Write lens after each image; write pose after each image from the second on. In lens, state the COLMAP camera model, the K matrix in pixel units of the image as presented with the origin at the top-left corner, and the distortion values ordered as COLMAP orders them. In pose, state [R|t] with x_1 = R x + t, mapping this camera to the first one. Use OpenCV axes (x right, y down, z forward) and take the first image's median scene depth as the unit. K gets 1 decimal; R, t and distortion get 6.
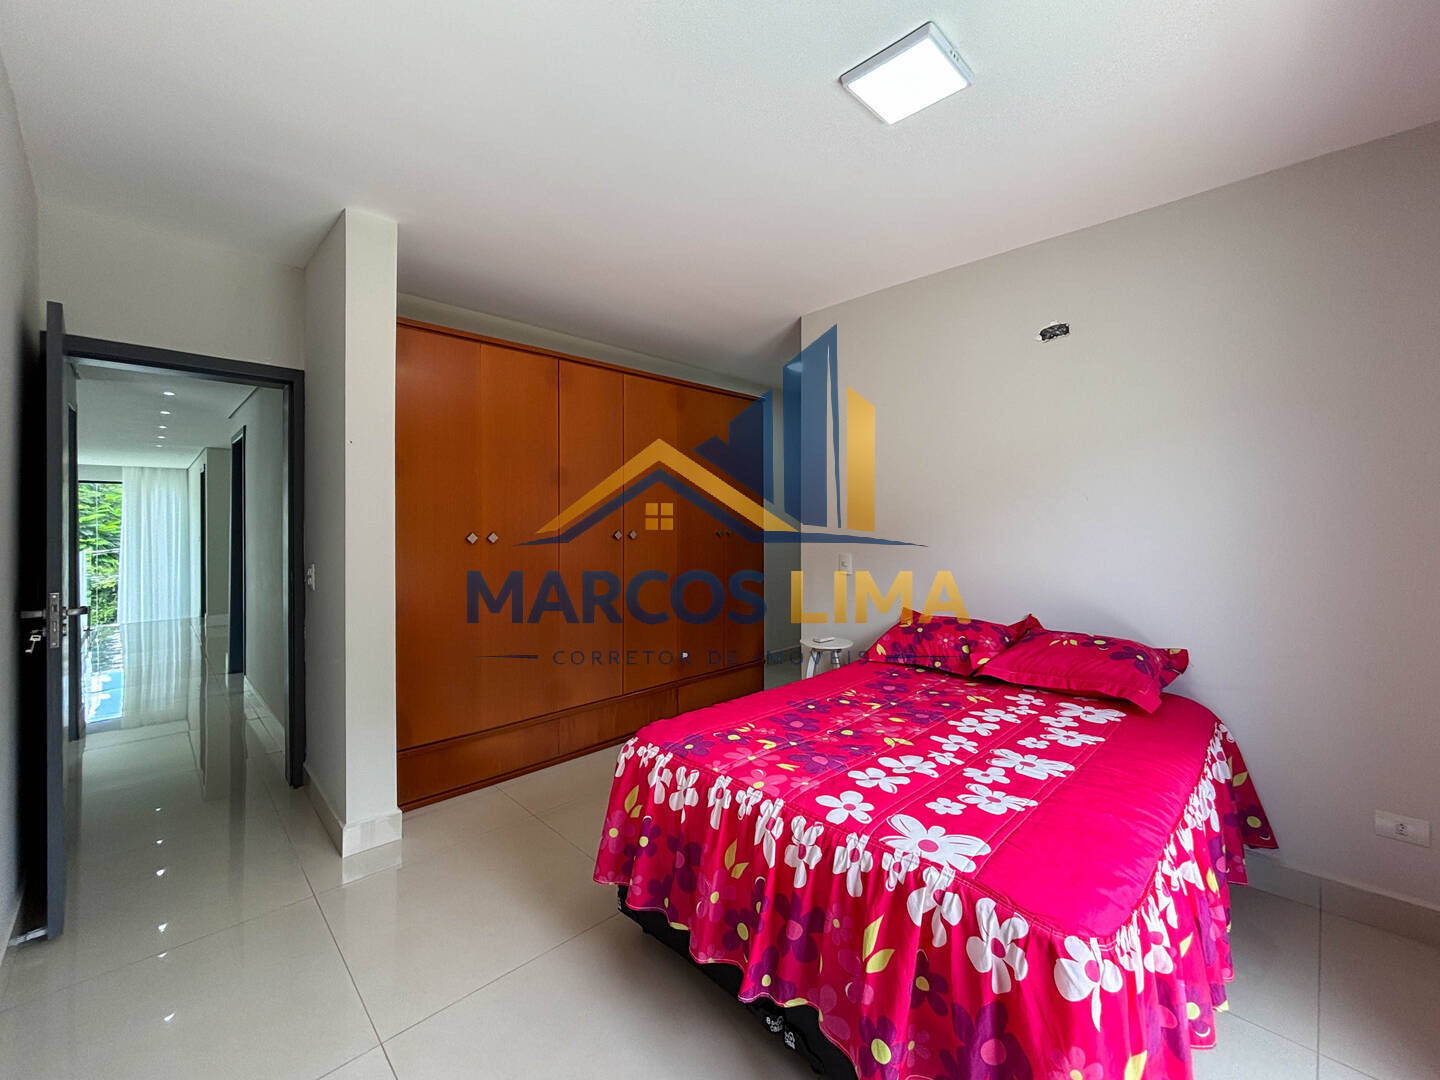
lens RADIAL K [[589.6, 0, 714.6], [0, 589.6, 537.7], [0, 0, 1]] dist [0.003383, -0.000419]
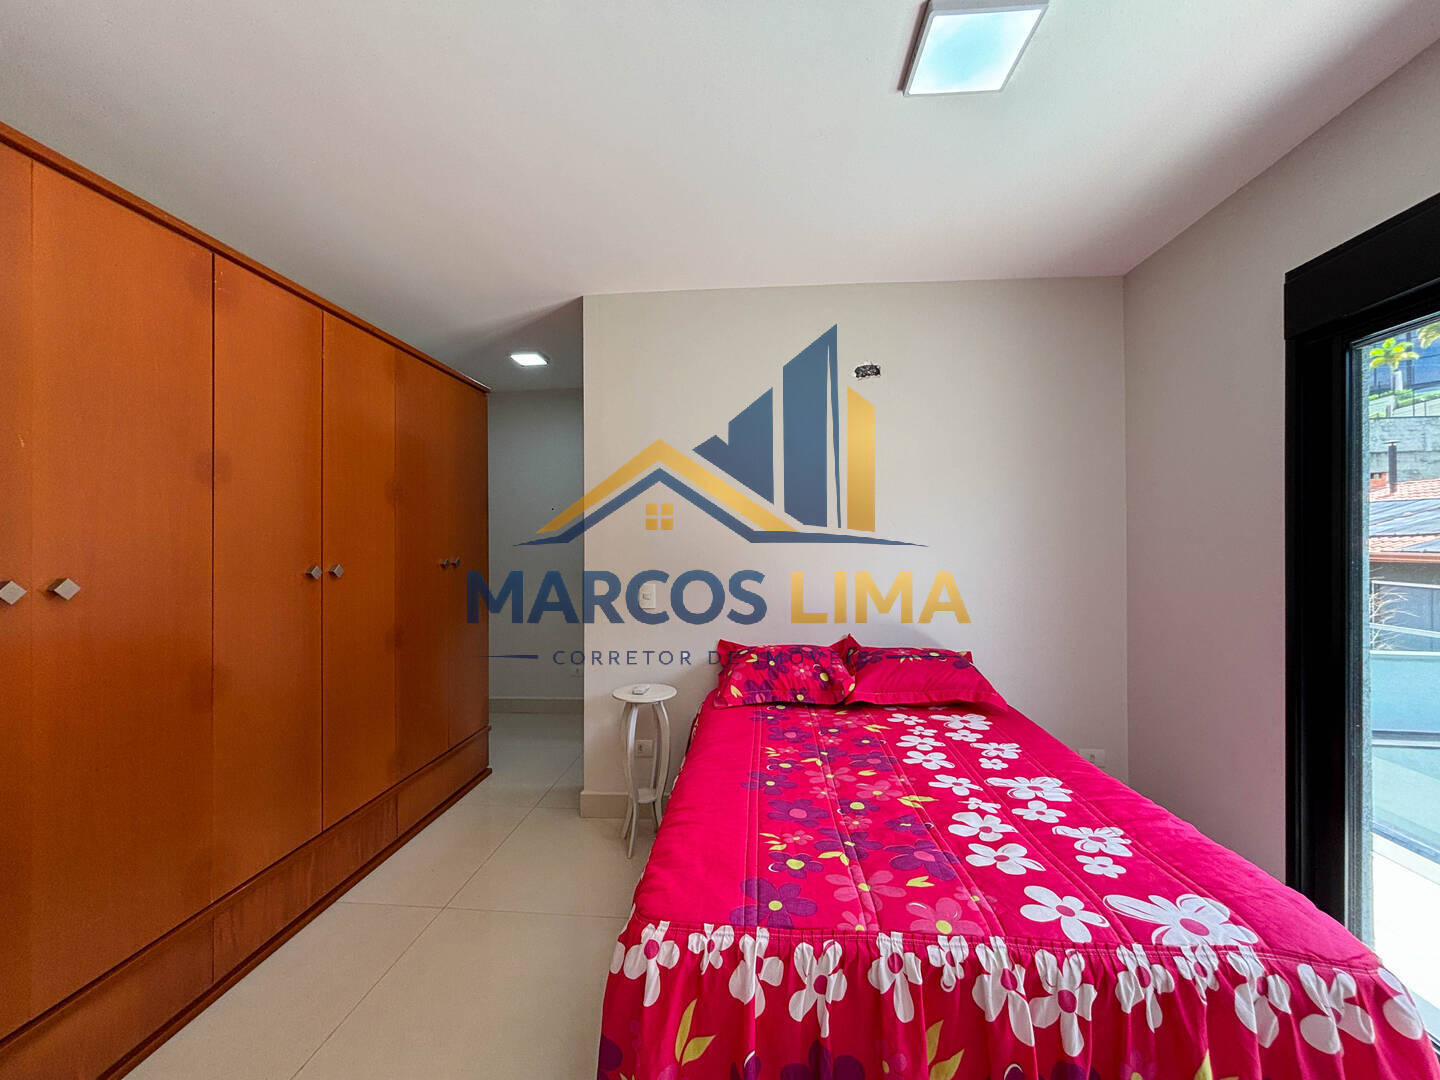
lens RADIAL K [[589.6, 0, 715.7], [0, 589.6, 546.2], [0, 0, 1]] dist [0.003383, -0.000419]
pose [[0.757826, -0.006046, 0.652428, -0.489804], [0.022514, 0.999604, -0.016887, -0.022058], [-0.652068, 0.027486, 0.757662, 0.531517]]
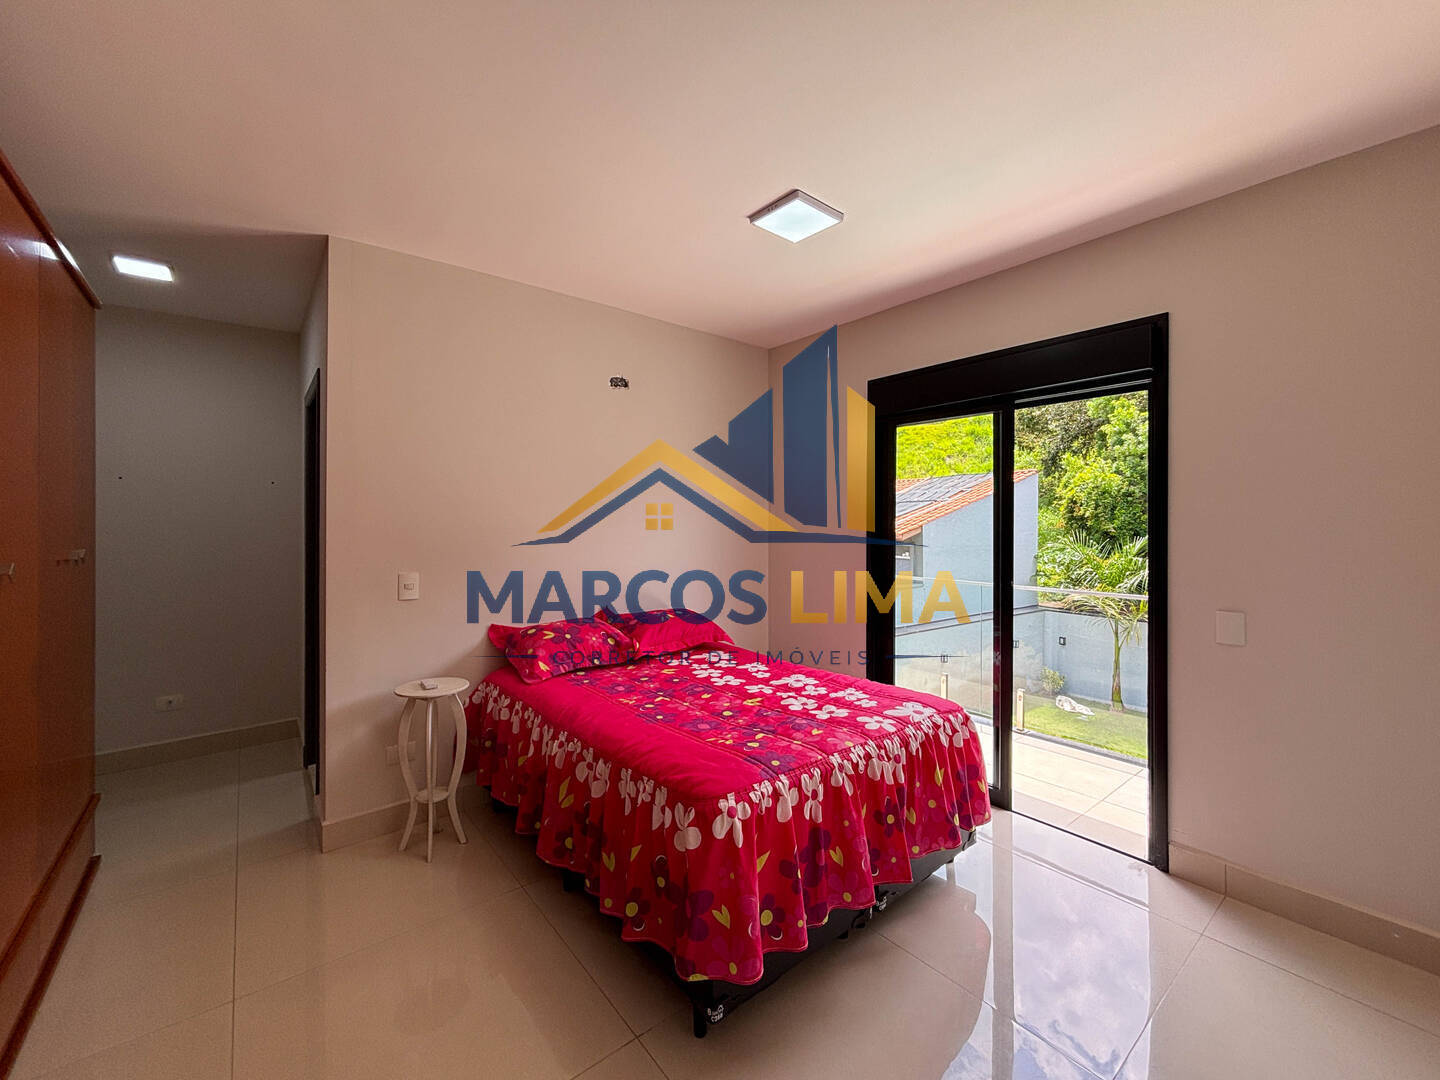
lens RADIAL K [[589.6, 0, 723.3], [0, 589.6, 538.9], [0, 0, 1]] dist [0.003383, -0.000419]
pose [[0.090352, -0.024760, 0.995602, -0.991128], [0.032320, 0.999237, 0.021917, -0.042184], [-0.995385, 0.030198, 0.091083, 0.954509]]
